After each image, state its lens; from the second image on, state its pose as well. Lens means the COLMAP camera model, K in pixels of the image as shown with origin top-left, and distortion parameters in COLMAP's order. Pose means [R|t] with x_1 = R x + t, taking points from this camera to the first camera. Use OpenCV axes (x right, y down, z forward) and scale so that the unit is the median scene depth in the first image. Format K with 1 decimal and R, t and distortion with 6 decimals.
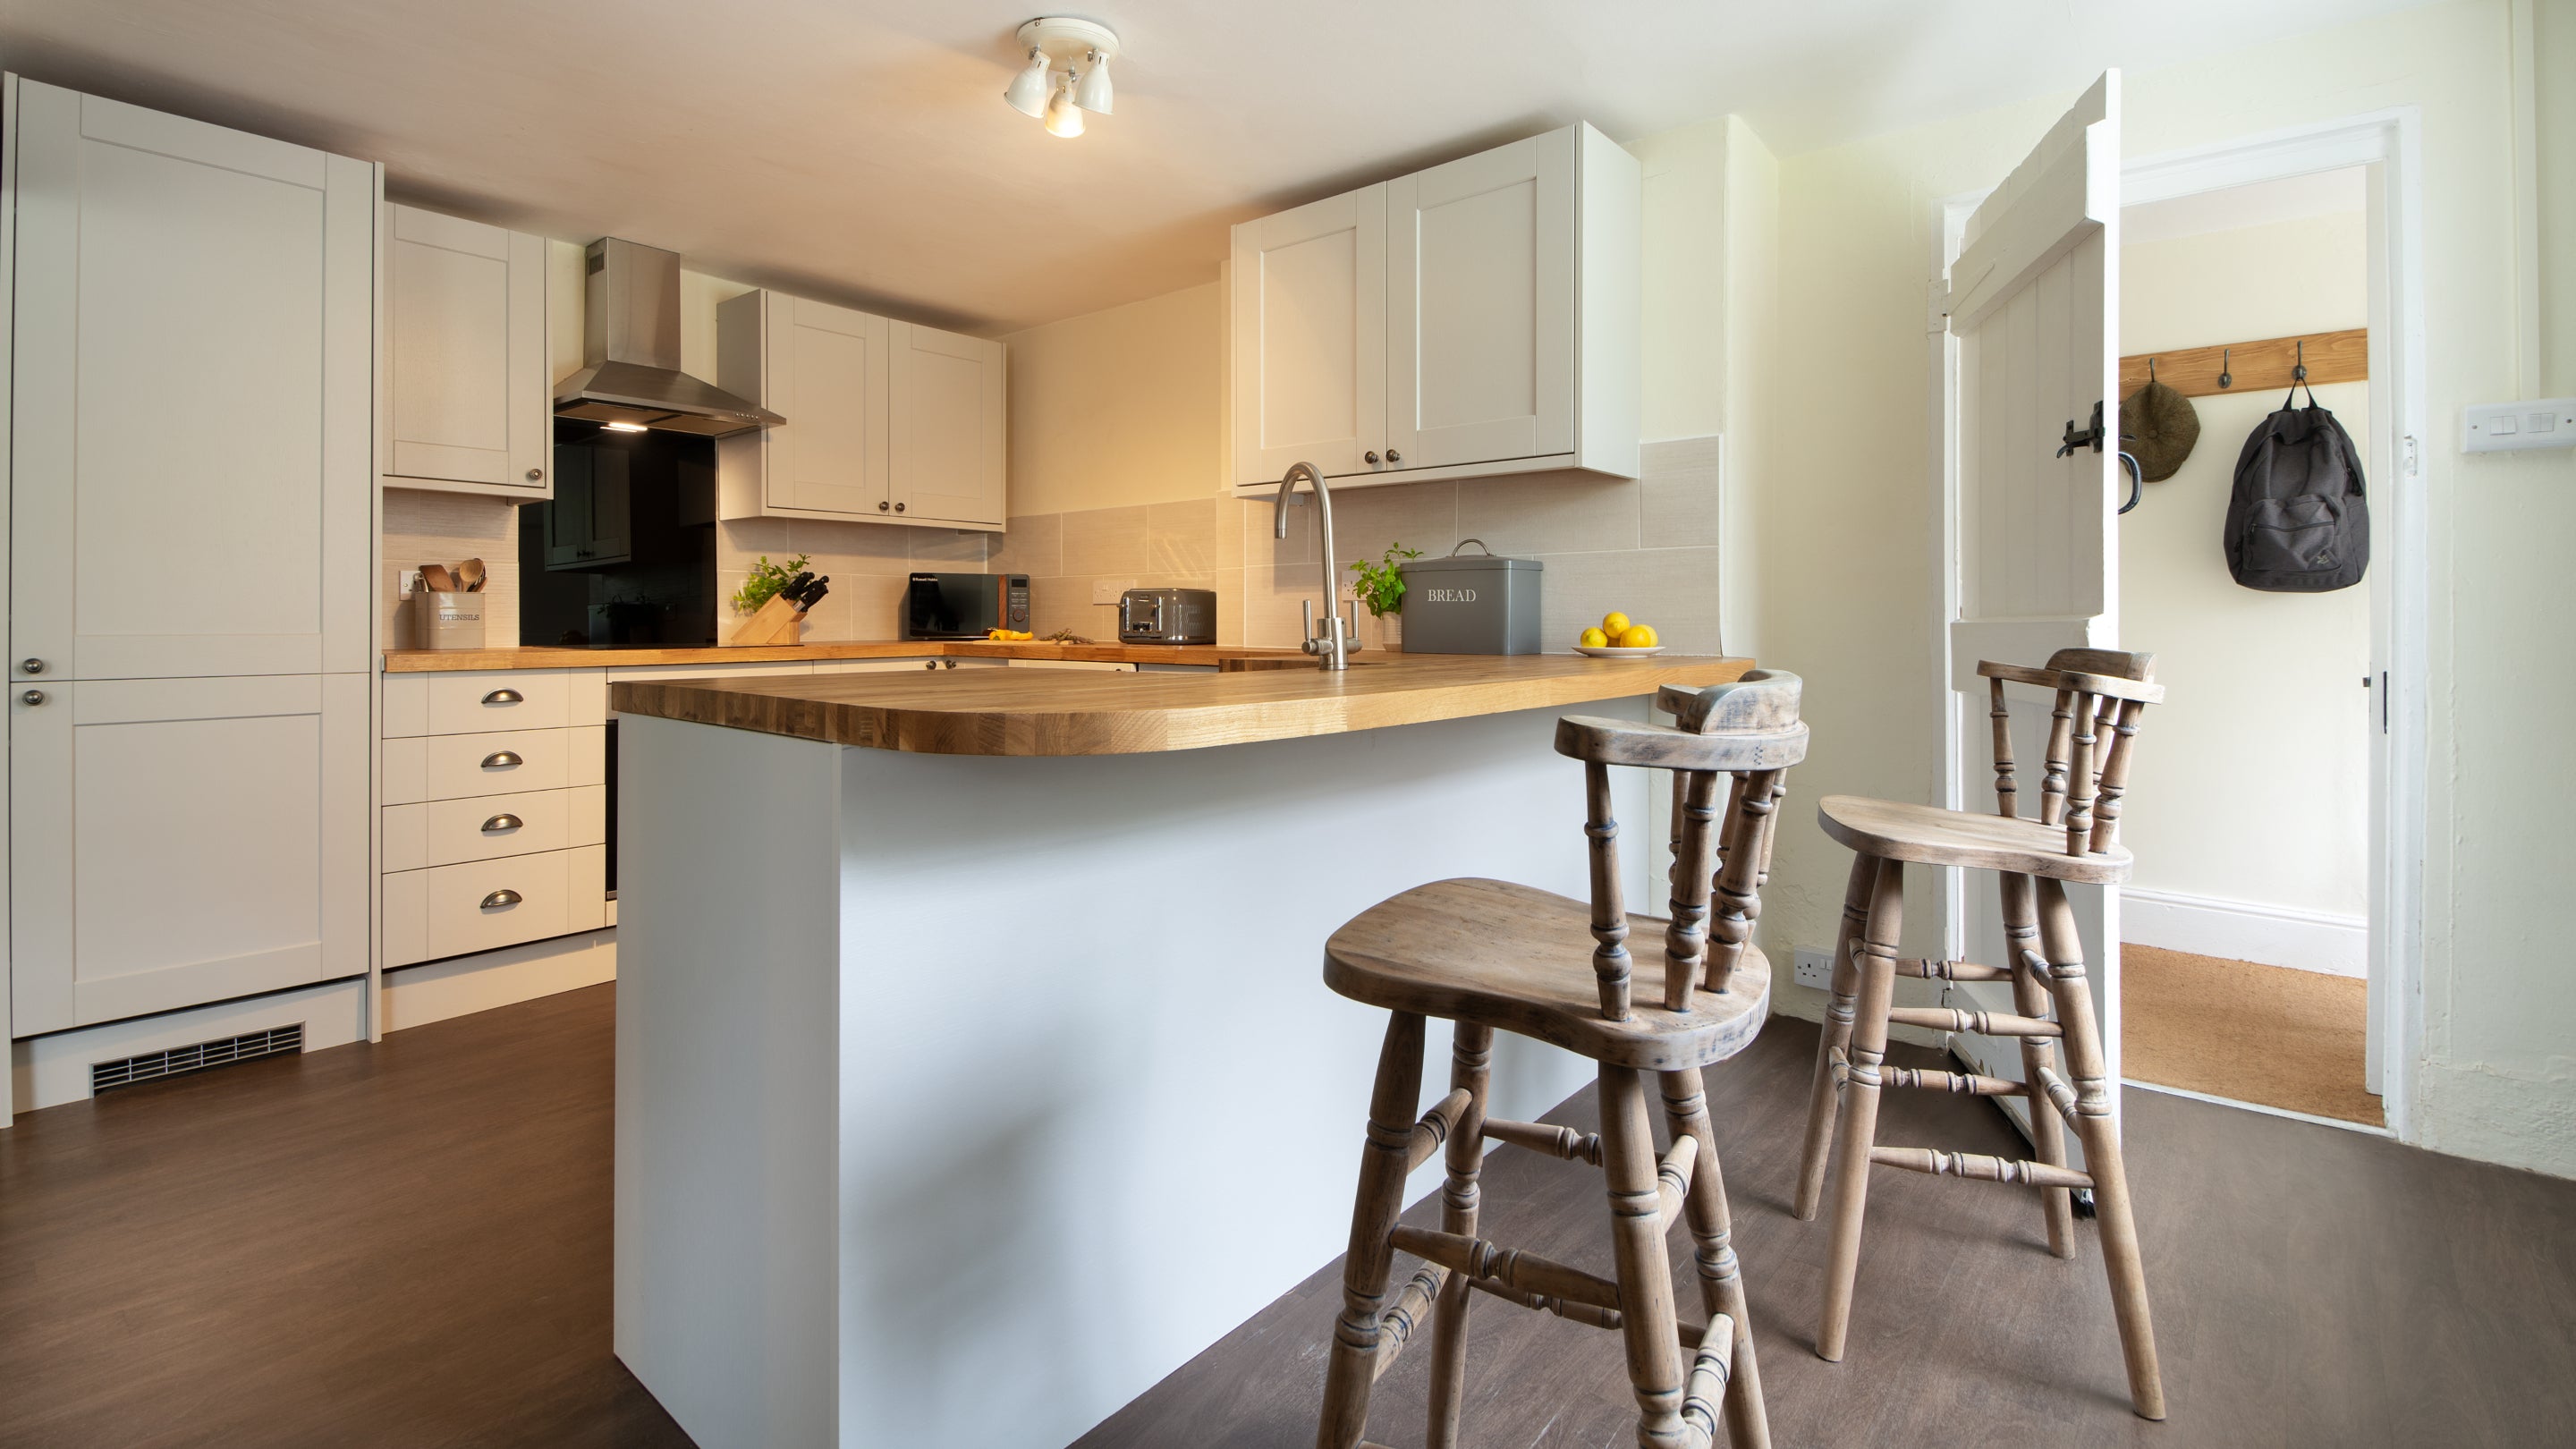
lens RADIAL K [[1135.8, 0, 1275.3], [0, 1135.8, 594.2], [0, 0, 1]] dist [-0.000124, 0.000072]
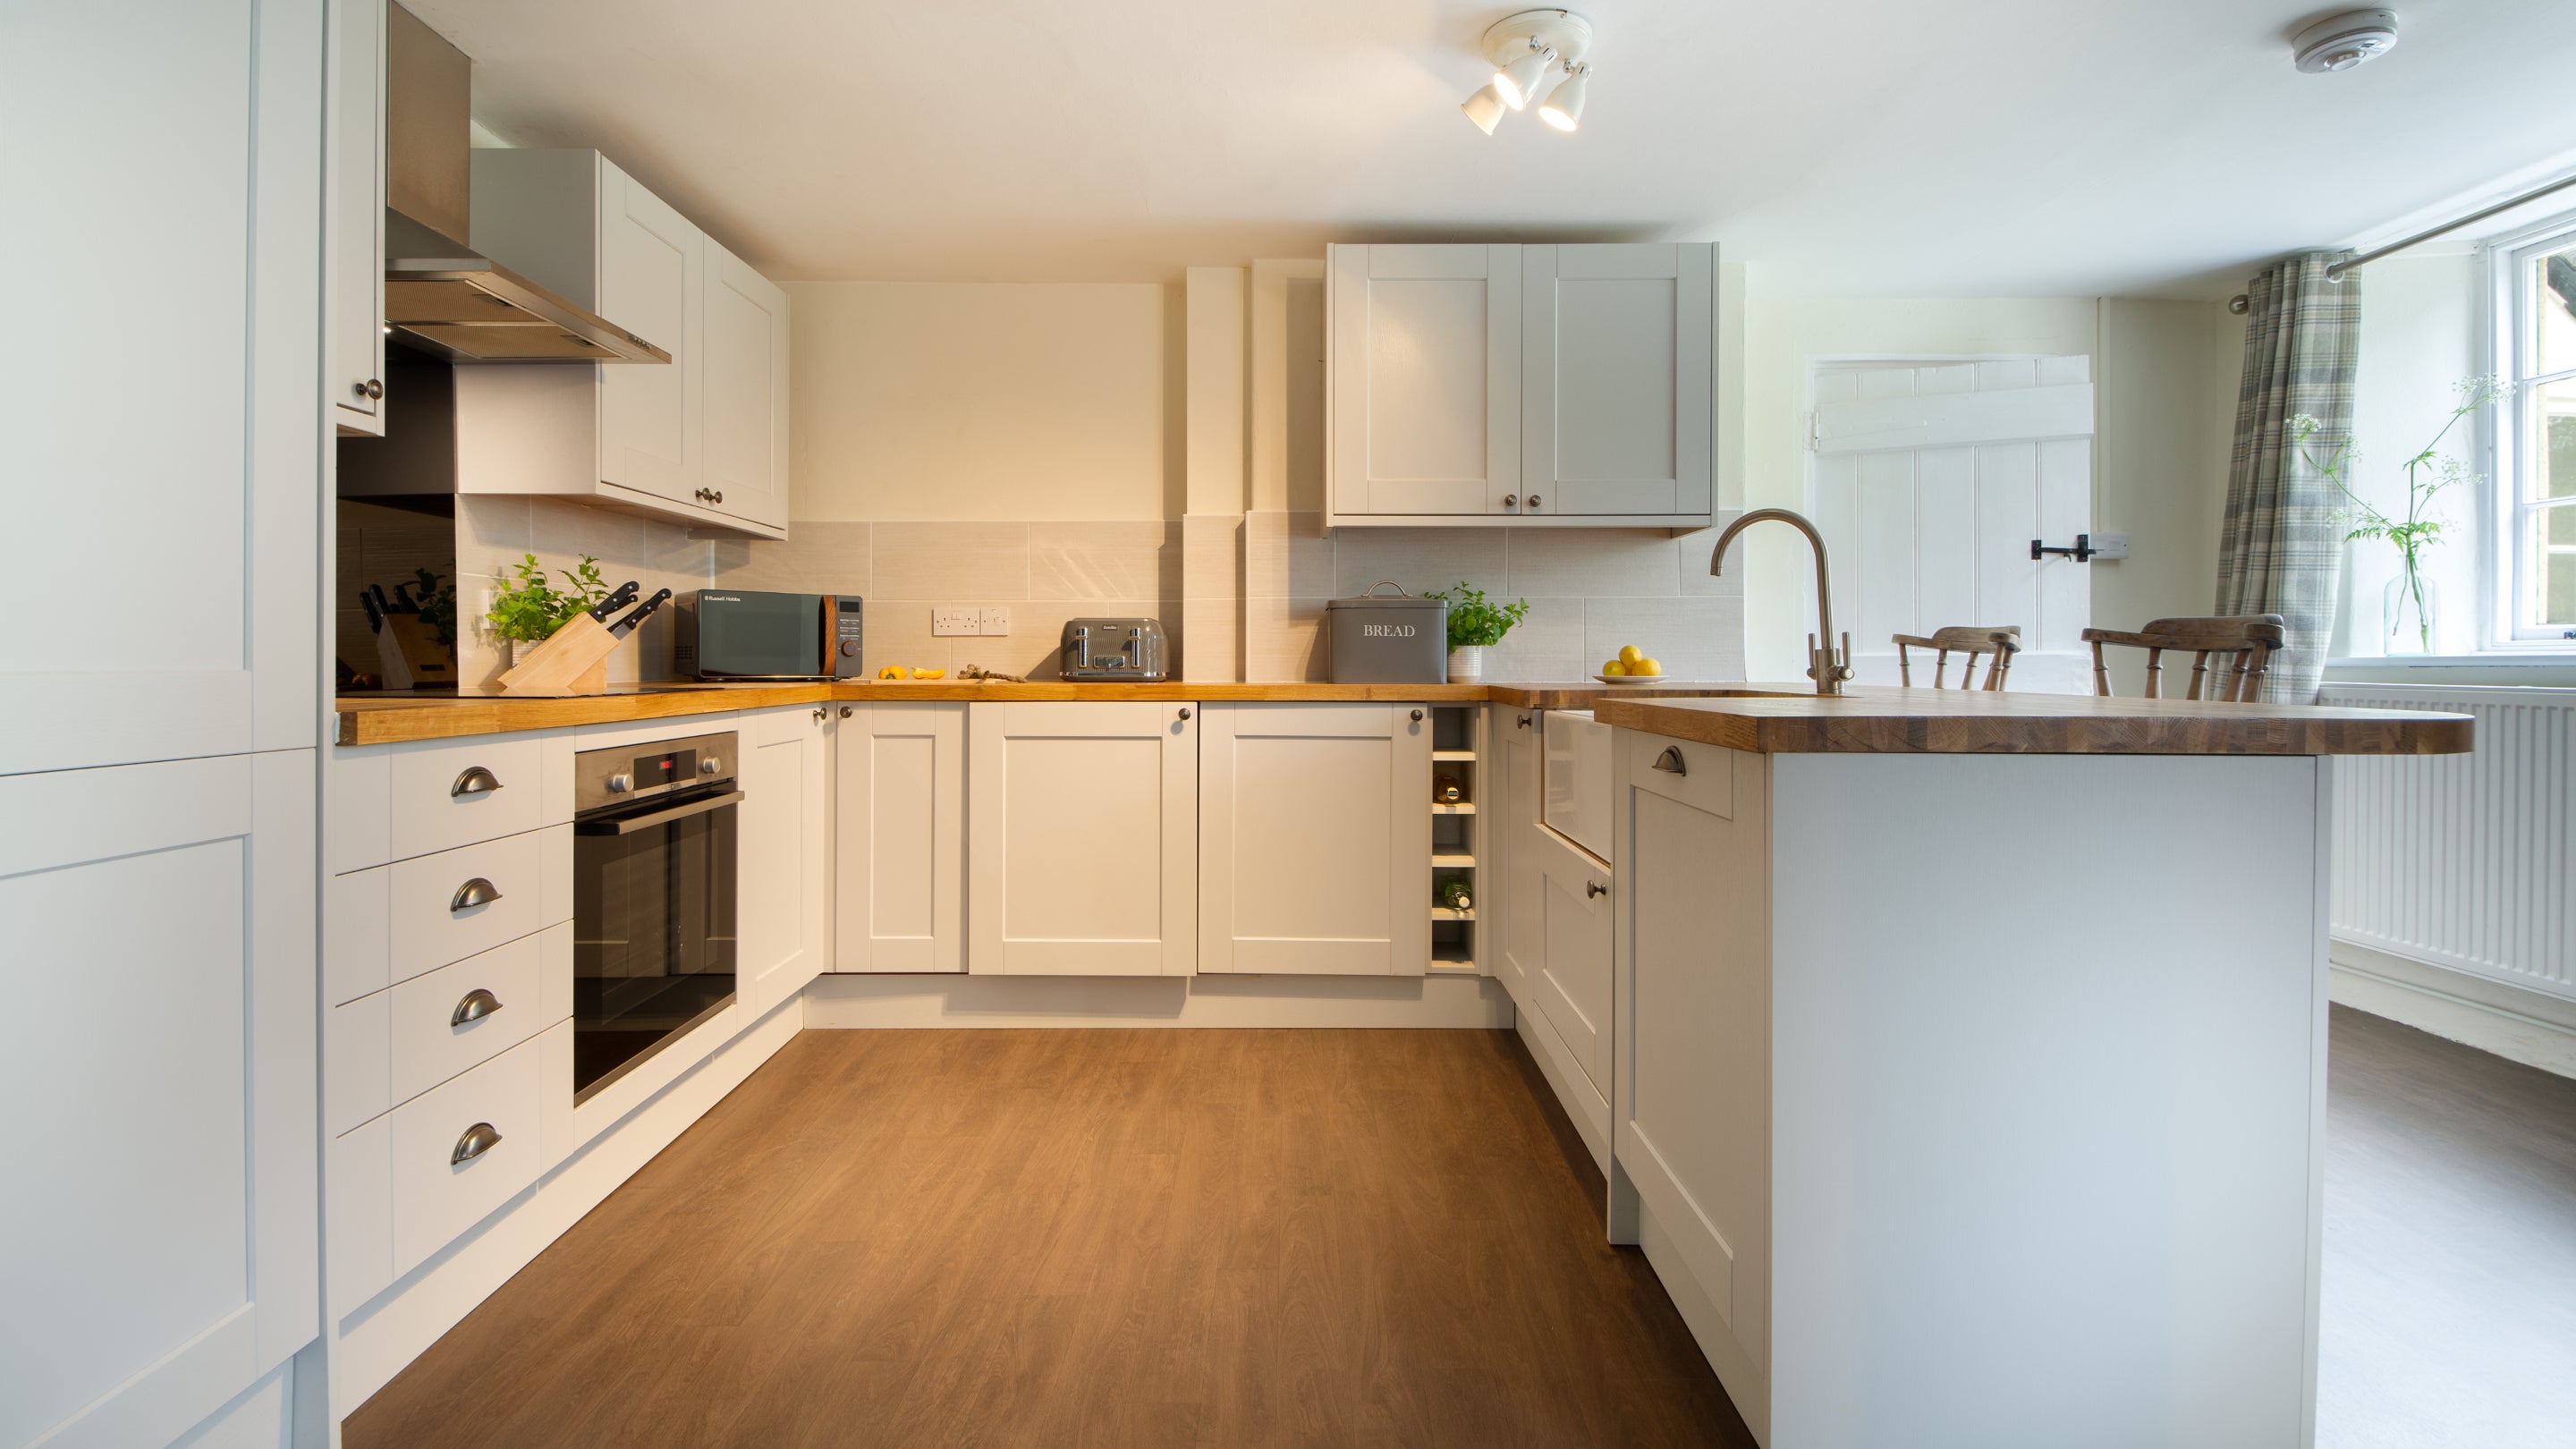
lens RADIAL K [[1123.4, 0, 1268.7], [0, 1123.4, 682.8], [0, 0, 1]] dist [-0.003492, -0.000384]
pose [[0.759835, -0.014844, 0.649947, -0.687516], [-0.012401, 0.999226, 0.037319, 0.013065], [-0.649998, -0.036416, 0.759063, 0.294635]]
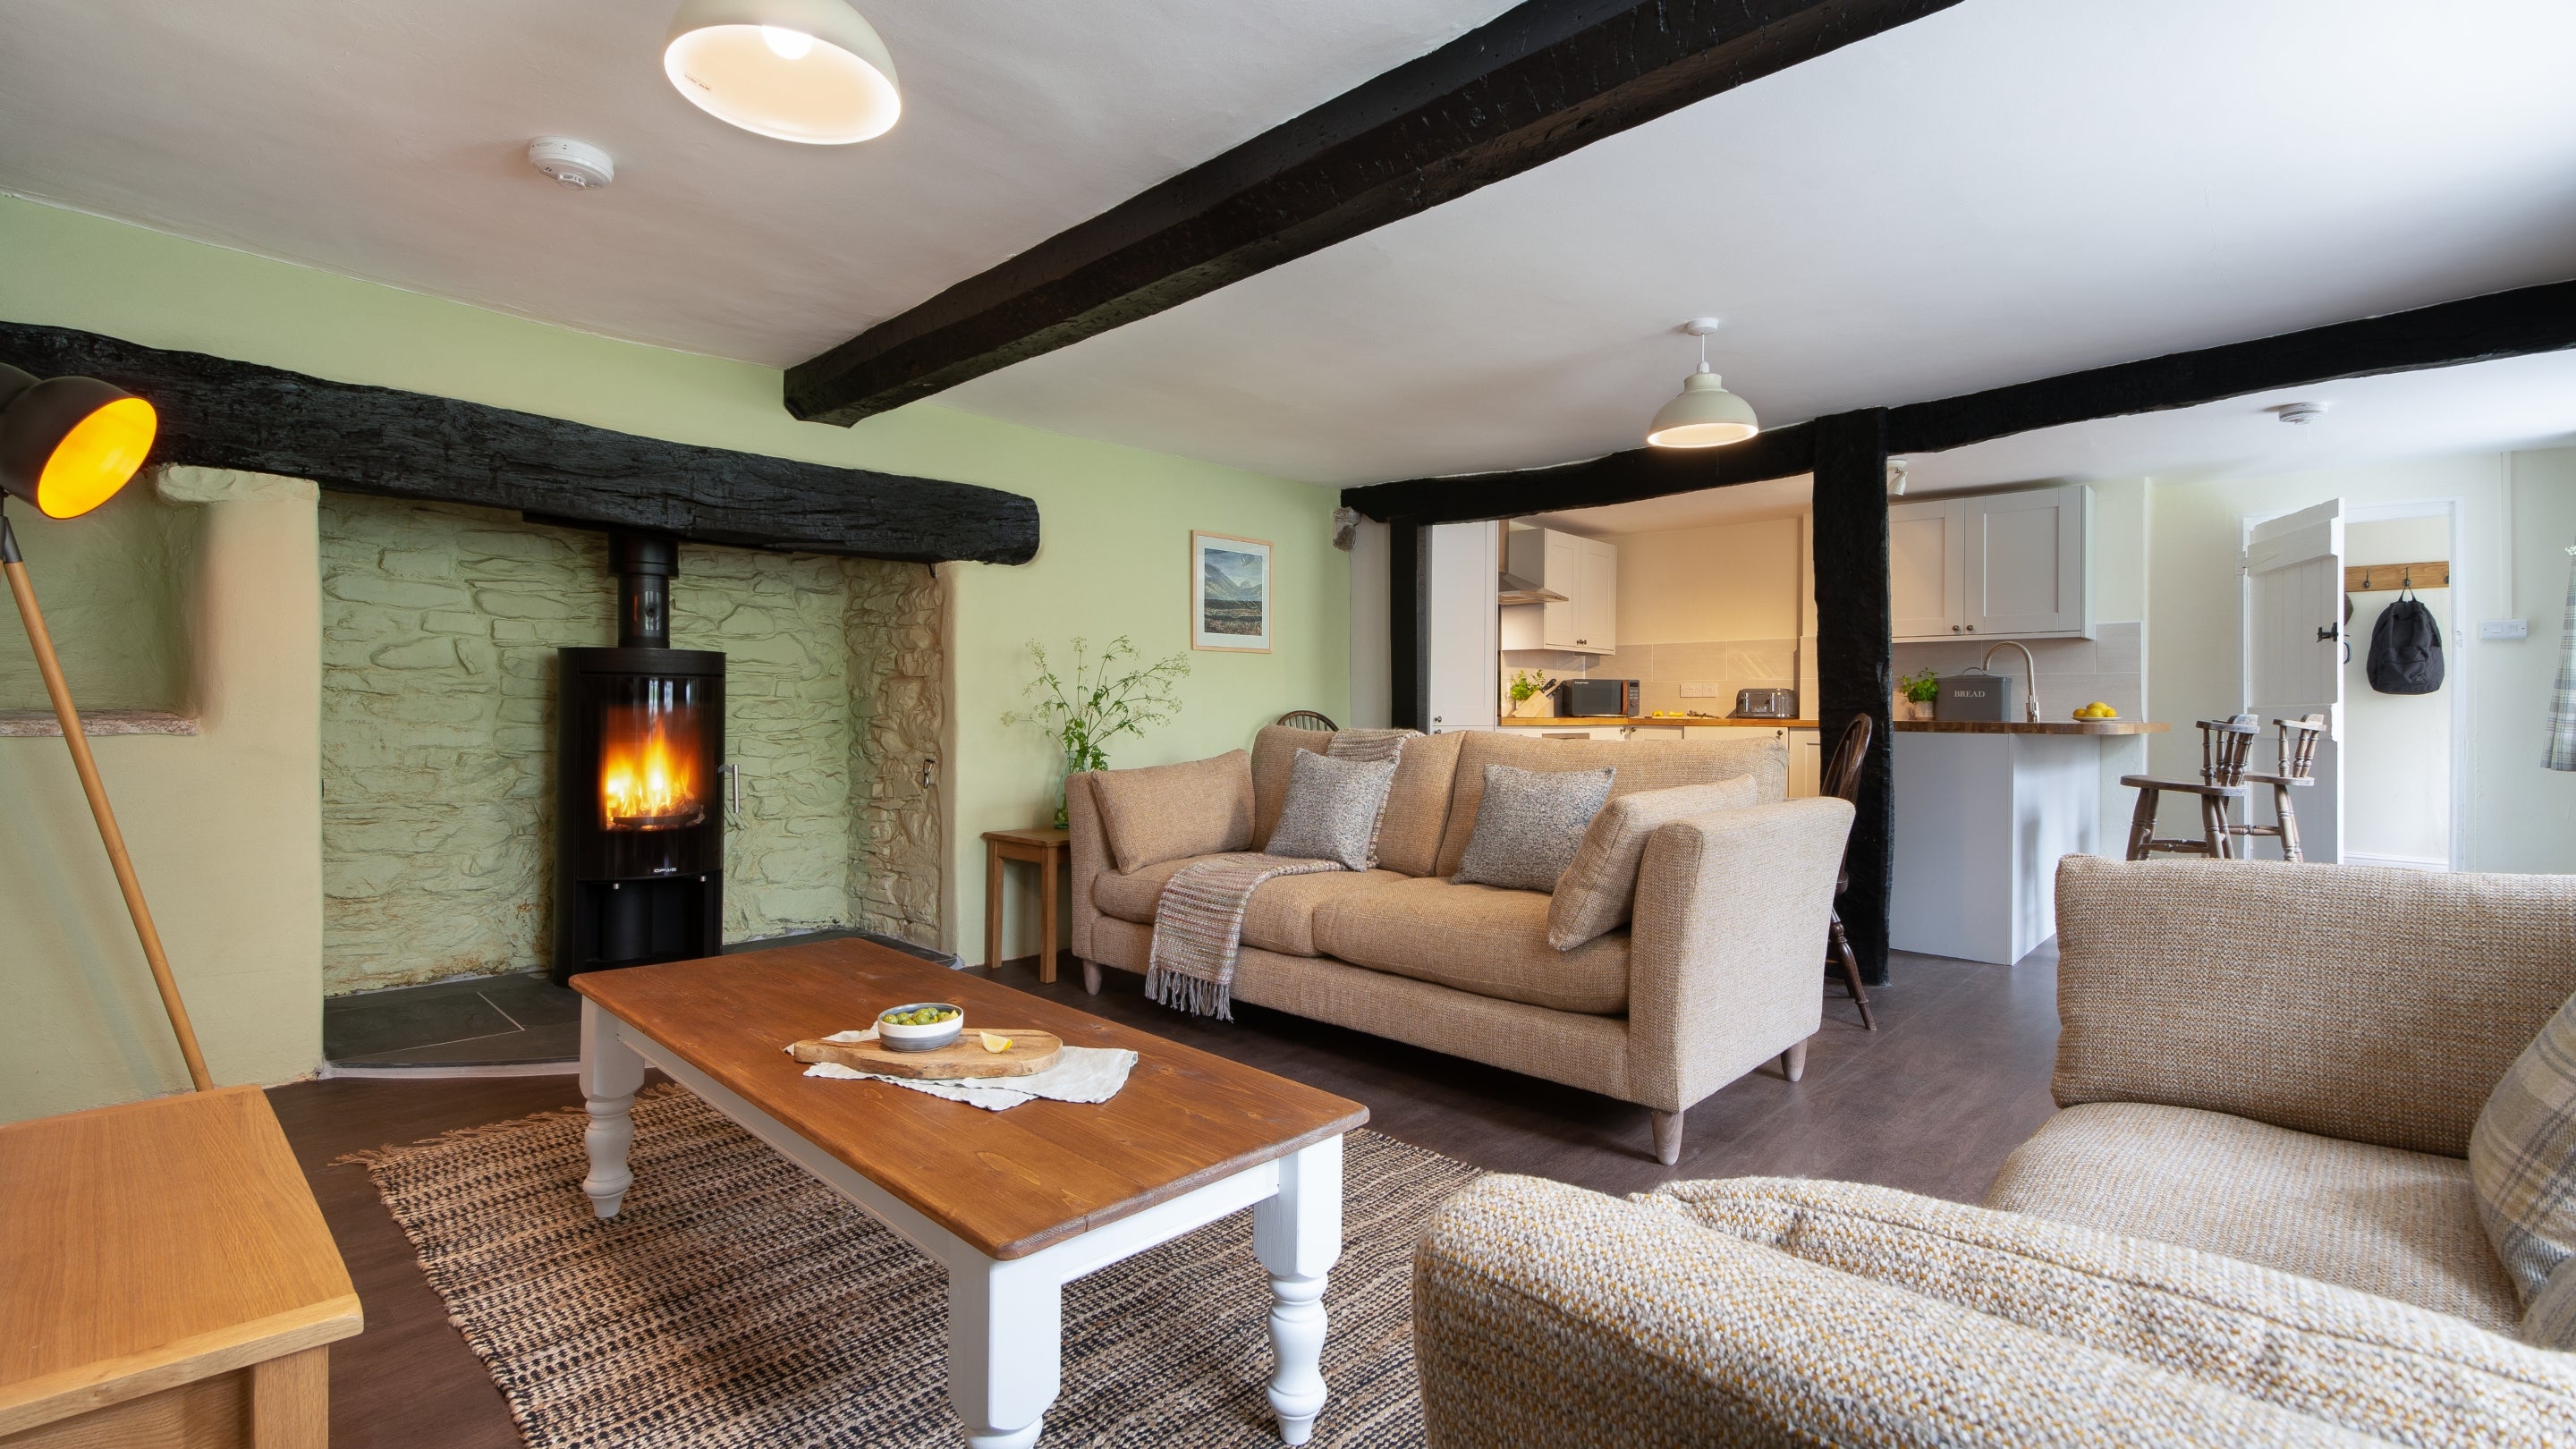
lens RADIAL K [[1123.4, 0, 1268.7], [0, 1123.4, 682.8], [0, 0, 1]] dist [-0.003492, -0.000384]
pose [[0.998876, 0.005182, -0.047124, -0.964225], [-0.005439, 0.999971, -0.005336, -0.000492], [0.047095, 0.005587, 0.998875, -1.015829]]
